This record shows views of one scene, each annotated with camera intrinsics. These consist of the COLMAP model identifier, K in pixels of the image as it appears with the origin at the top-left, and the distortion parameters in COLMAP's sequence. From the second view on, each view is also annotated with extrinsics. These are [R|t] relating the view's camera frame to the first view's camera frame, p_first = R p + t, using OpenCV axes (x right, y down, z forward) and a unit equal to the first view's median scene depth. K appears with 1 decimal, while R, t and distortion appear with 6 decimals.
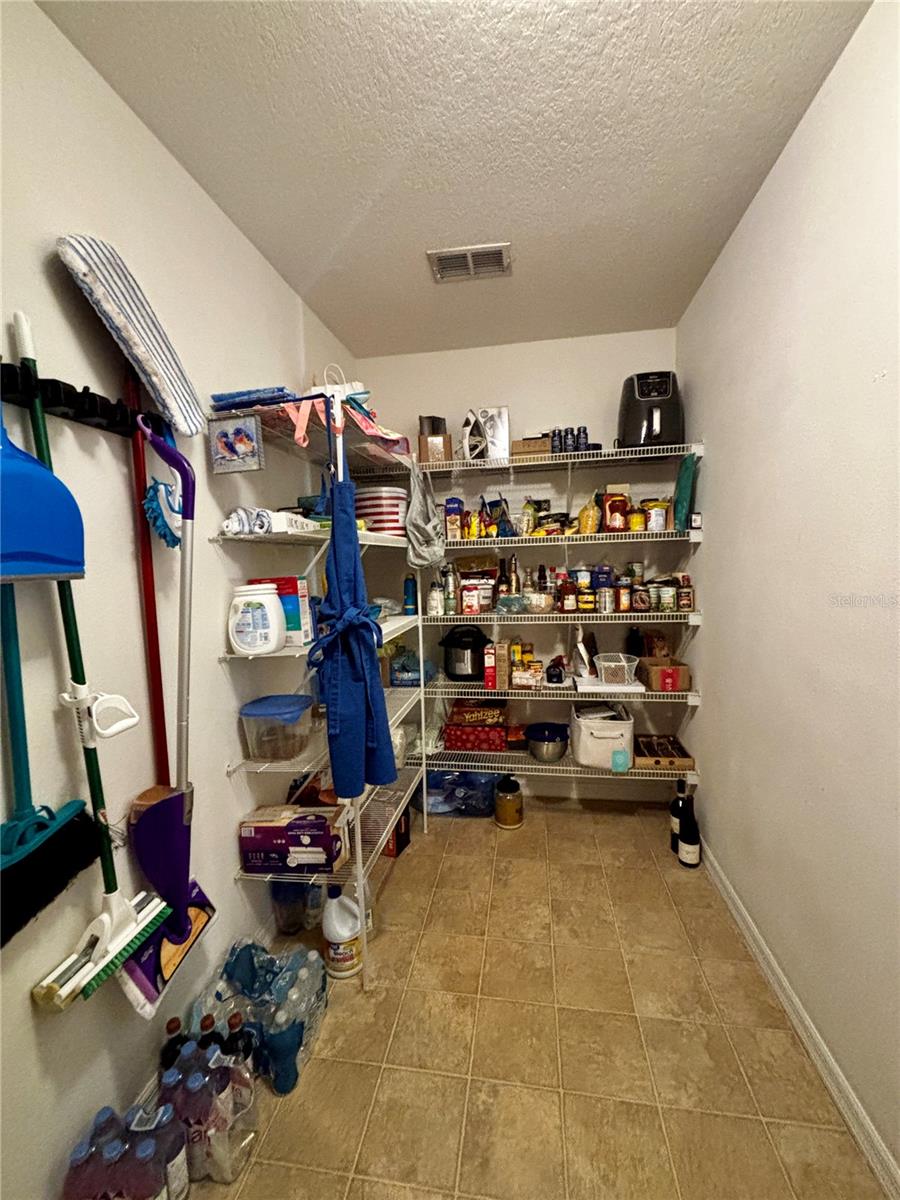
lens RADIAL K [[477.4, 0, 449.2], [0, 477.4, 603.3], [0, 0, 1]] dist [-0.002606, -0.000320]
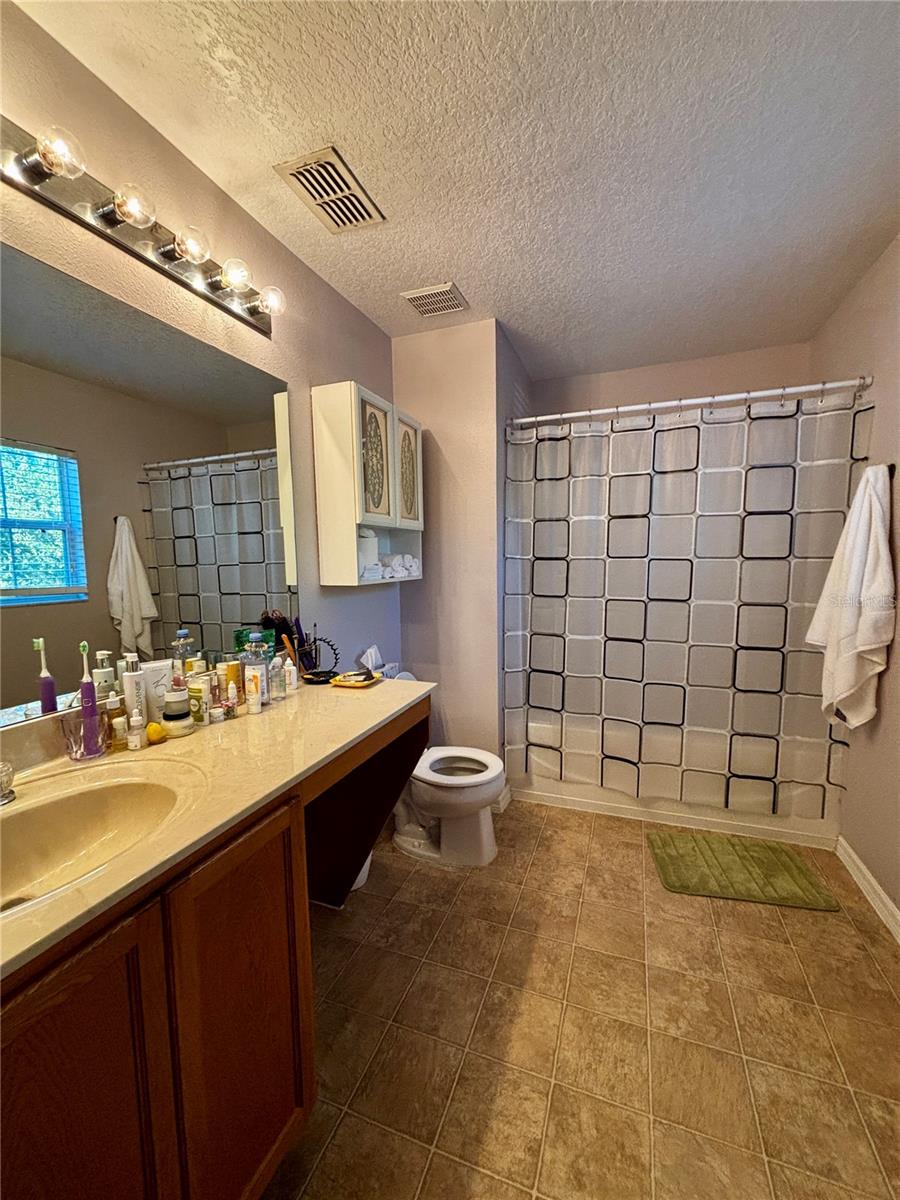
lens RADIAL K [[477.4, 0, 456.6], [0, 477.4, 603.5], [0, 0, 1]] dist [-0.002606, -0.000320]
pose [[0.981578, 0.025110, -0.189402, 0.147830], [-0.025024, 0.999683, 0.002850, 0.018519], [0.189414, 0.001942, 0.981895, -0.204114]]
